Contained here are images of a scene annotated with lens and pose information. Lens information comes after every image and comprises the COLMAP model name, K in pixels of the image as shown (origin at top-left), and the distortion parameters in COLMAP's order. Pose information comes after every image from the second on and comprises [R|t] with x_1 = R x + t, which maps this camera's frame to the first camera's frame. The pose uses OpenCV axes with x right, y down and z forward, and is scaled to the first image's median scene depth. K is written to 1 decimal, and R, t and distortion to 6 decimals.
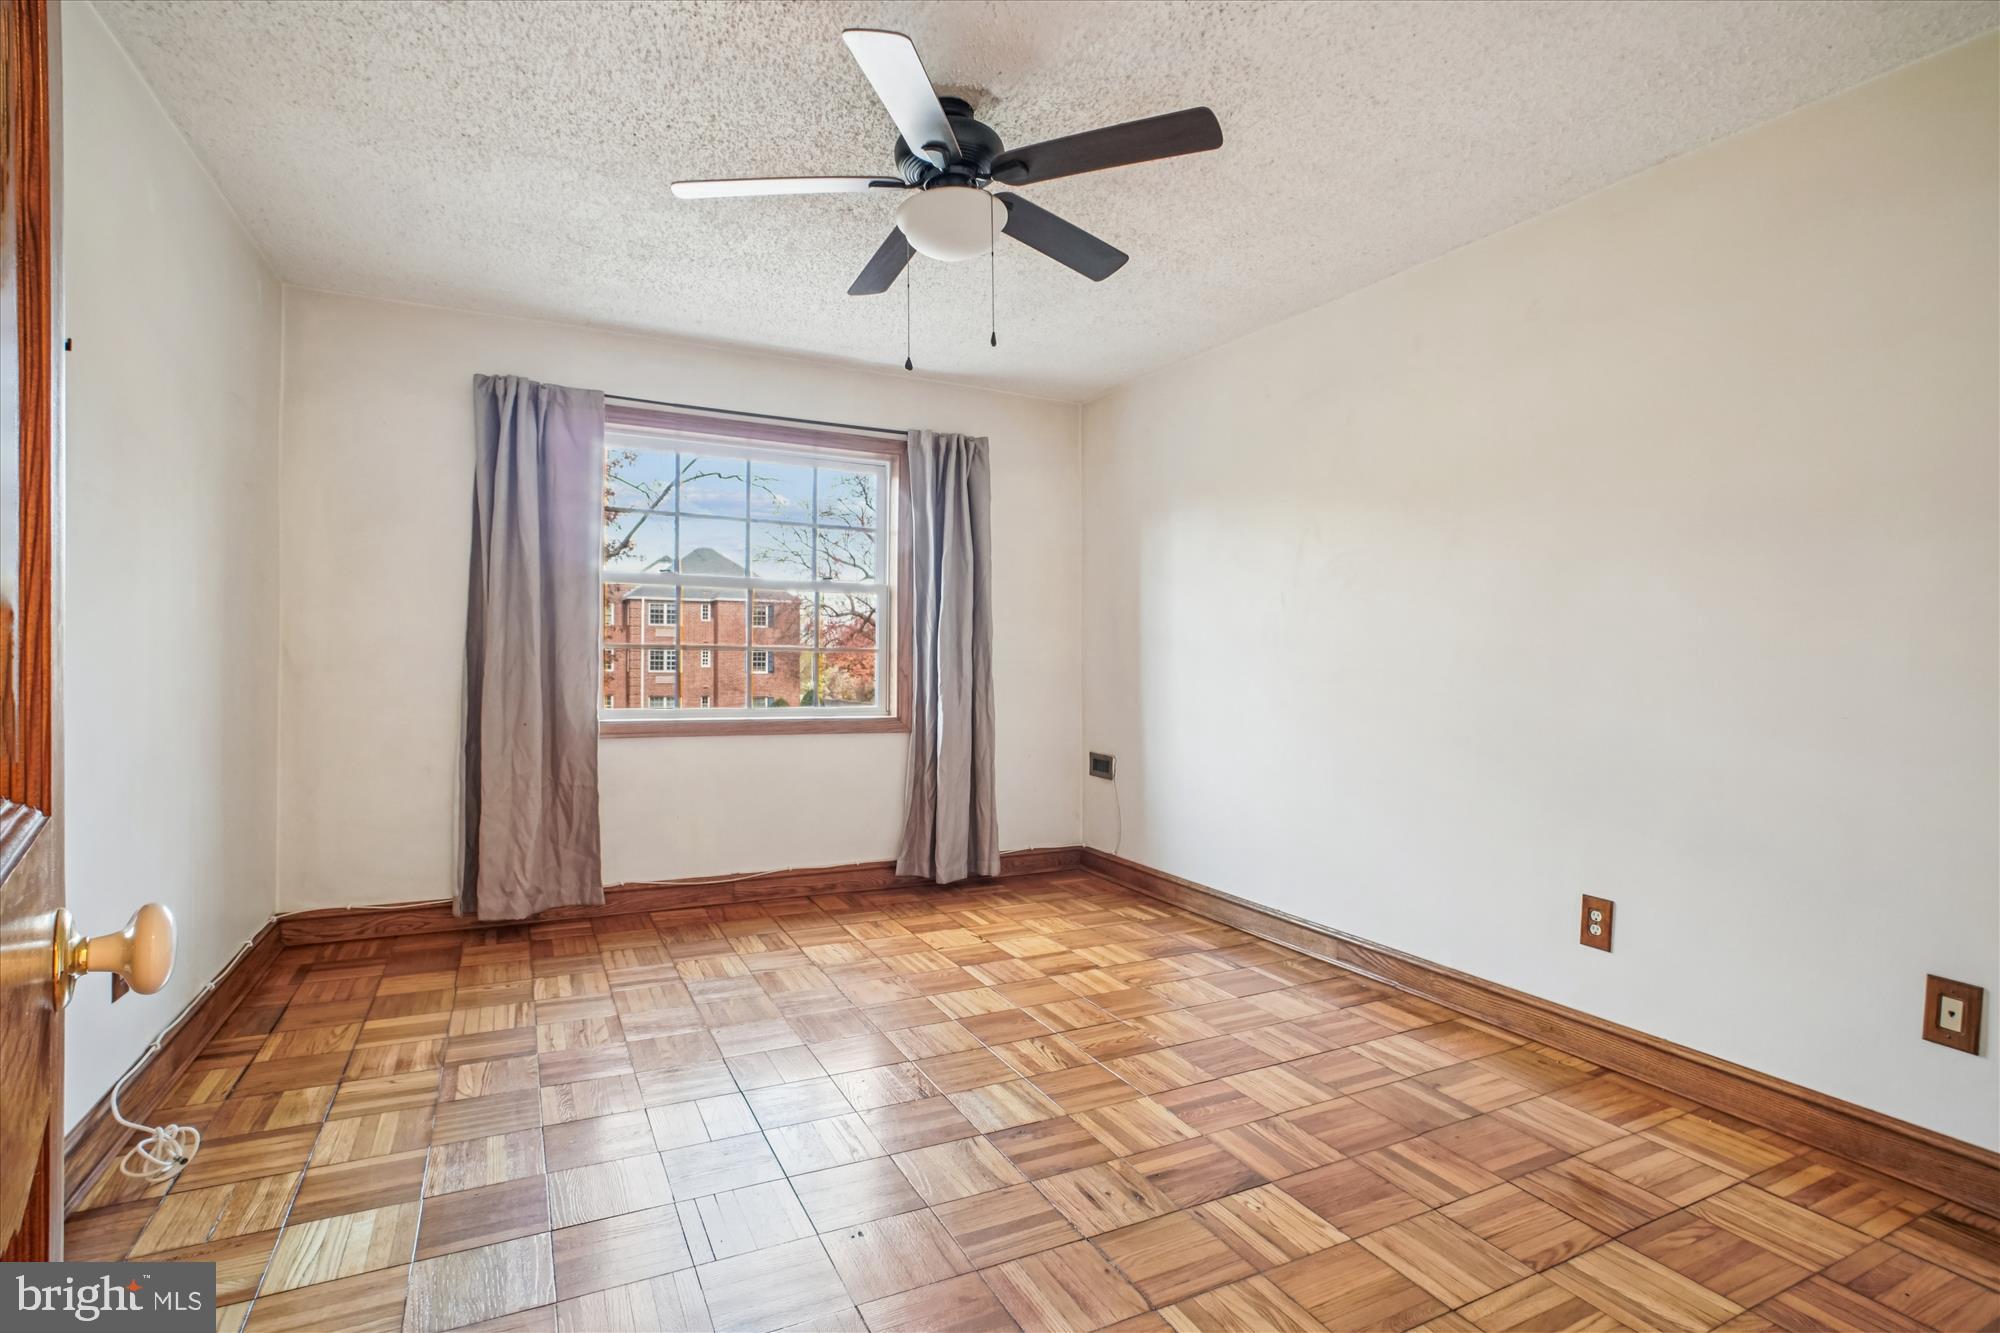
lens RADIAL K [[990.2, 0, 1009.4], [0, 990.2, 663.1], [0, 0, 1]] dist [-0.034065, 0.011828]
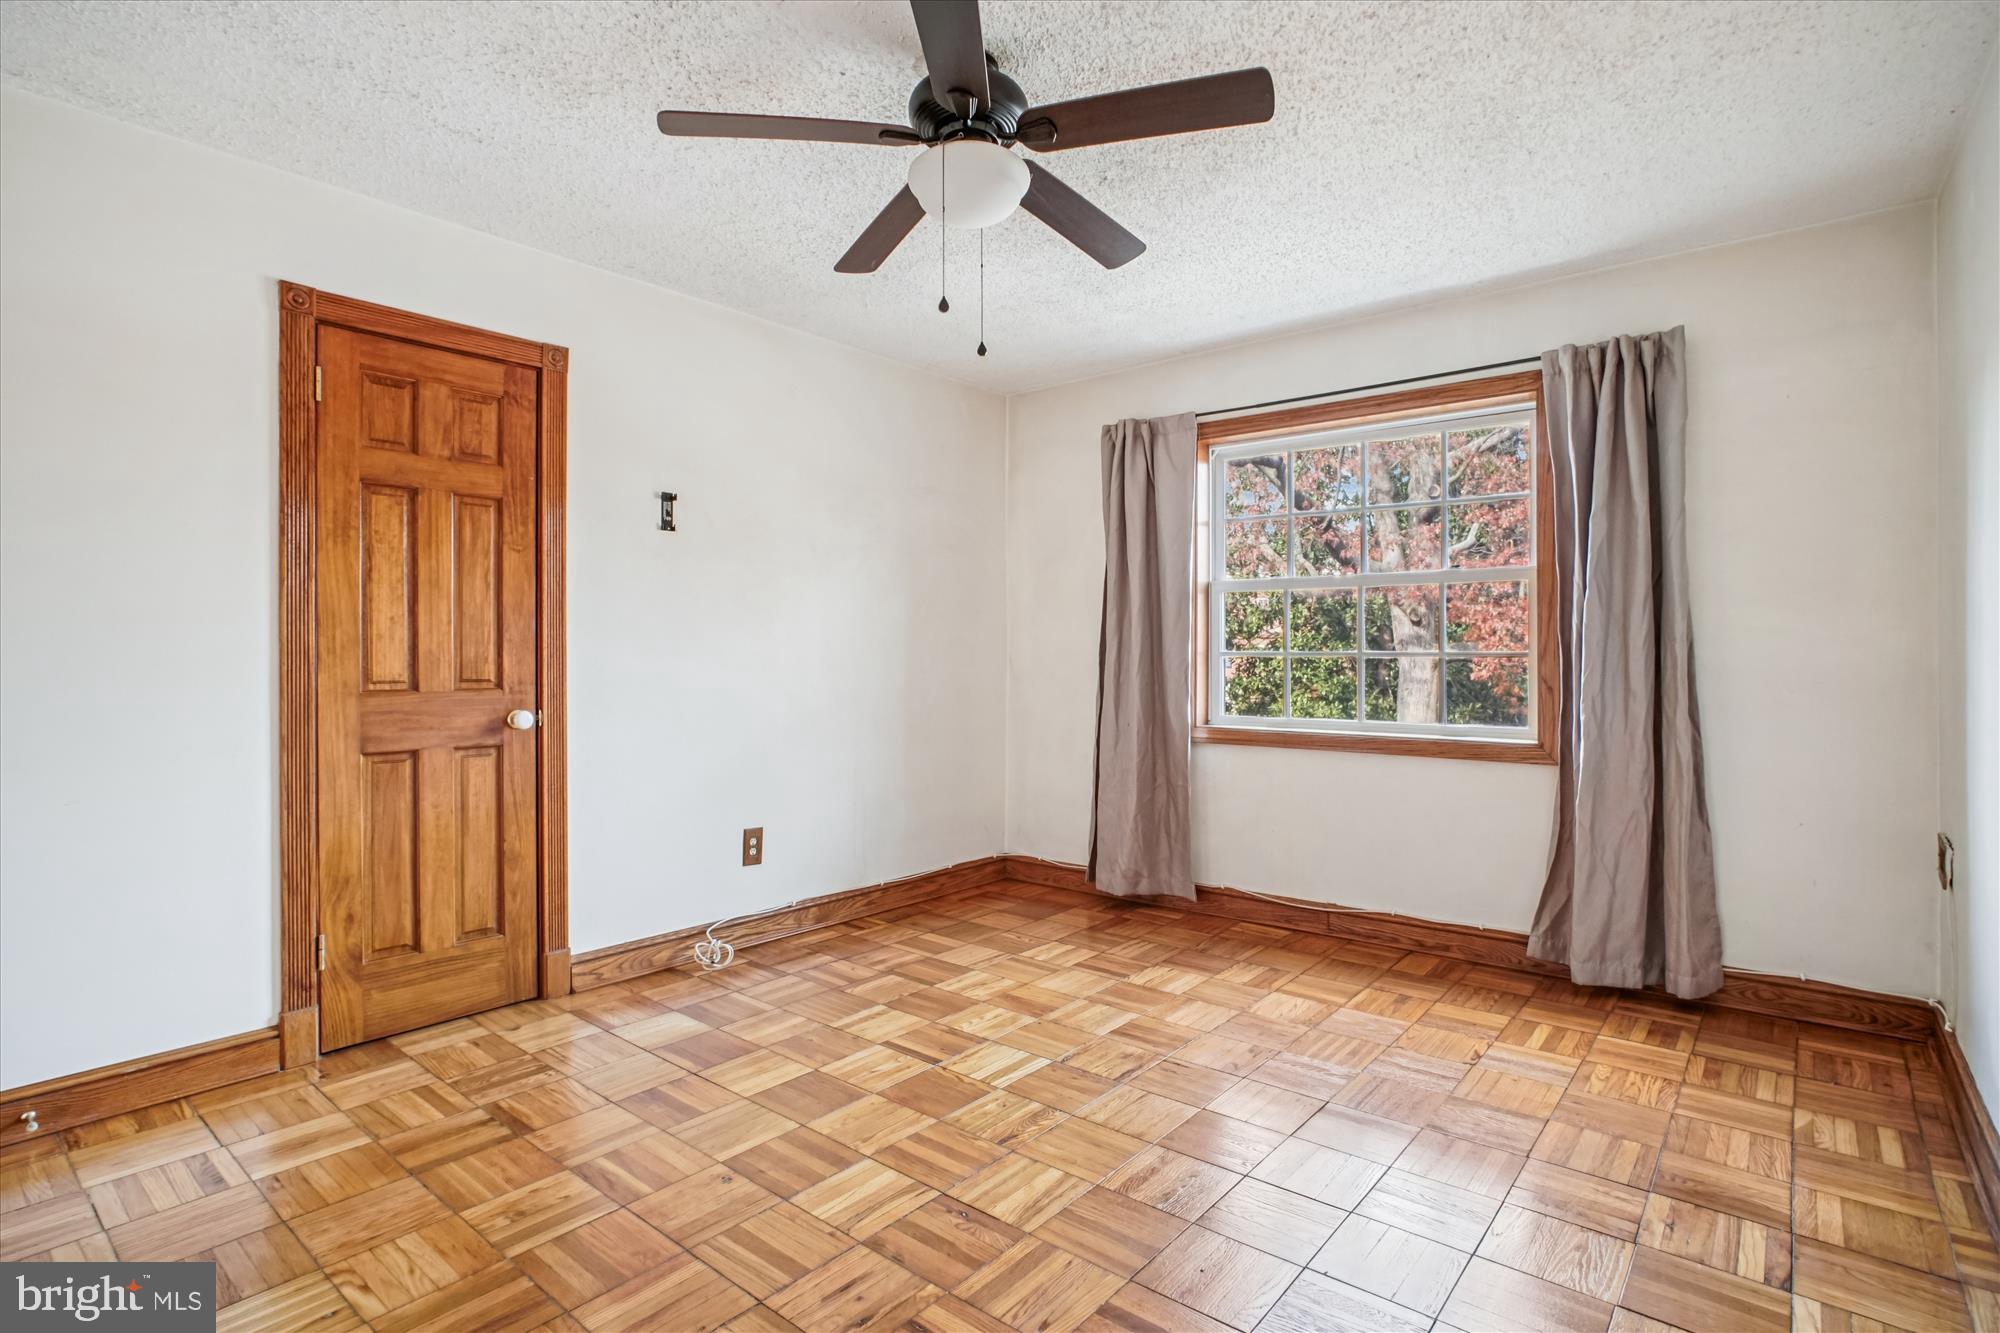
lens RADIAL K [[990.2, 0, 1003.4], [0, 990.2, 658.9], [0, 0, 1]] dist [-0.034065, 0.011828]
pose [[0.390860, -0.011412, -0.920379, 0.496216], [-0.001348, 0.999915, -0.012971, 0.002132], [0.920449, 0.006310, 0.390811, 0.420005]]
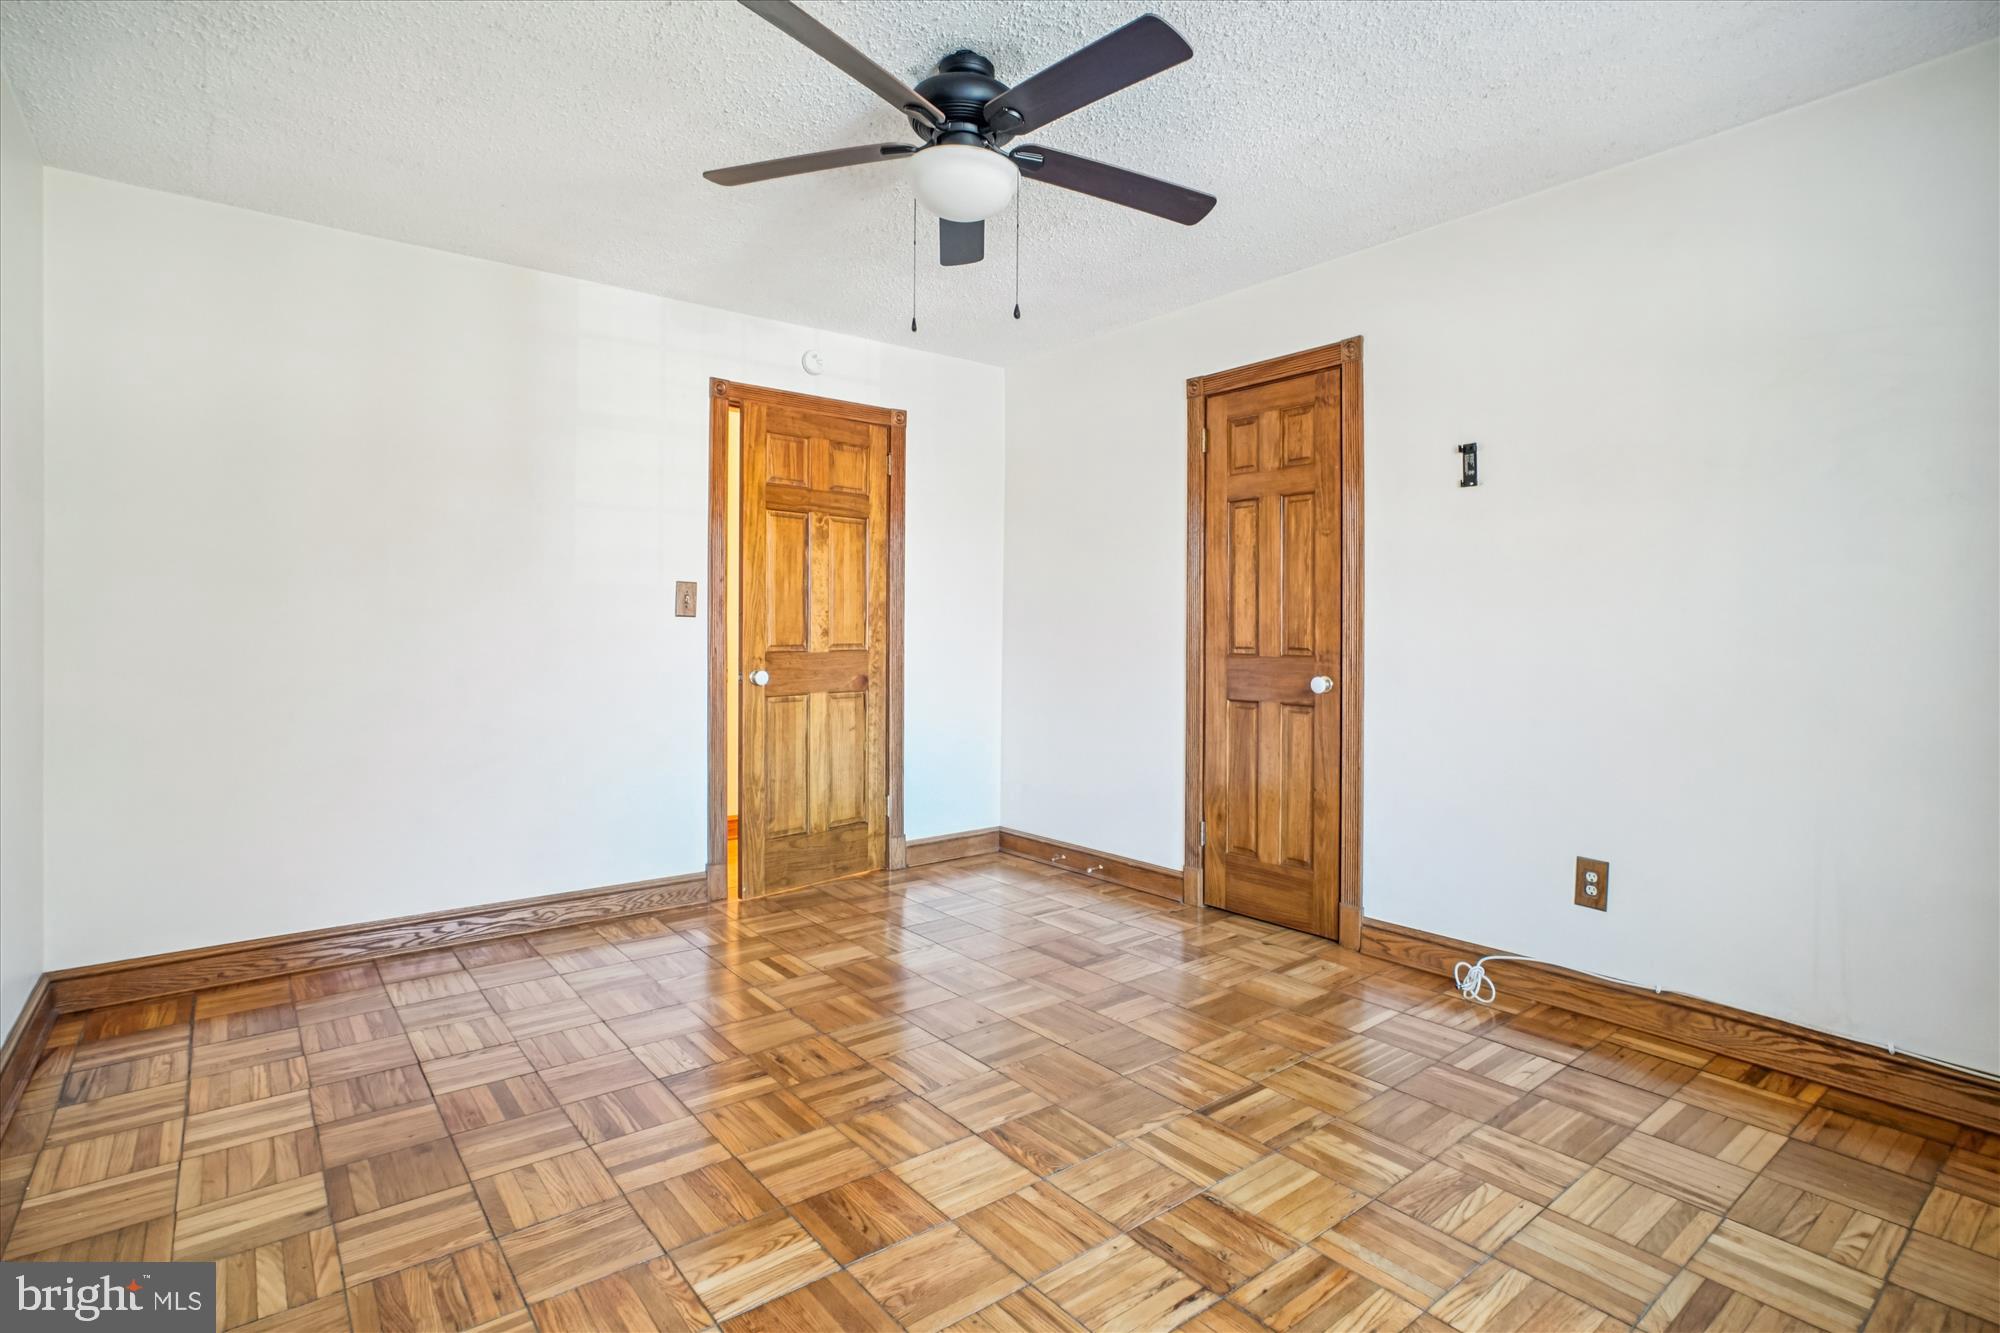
lens RADIAL K [[990.2, 0, 1005.9], [0, 990.2, 617.8], [0, 0, 1]] dist [-0.034065, 0.011828]
pose [[-0.980093, -0.019682, -0.197560, 0.057287], [-0.018555, 0.999799, -0.007552, -0.007524], [0.197669, -0.003736, -0.980262, 1.217974]]
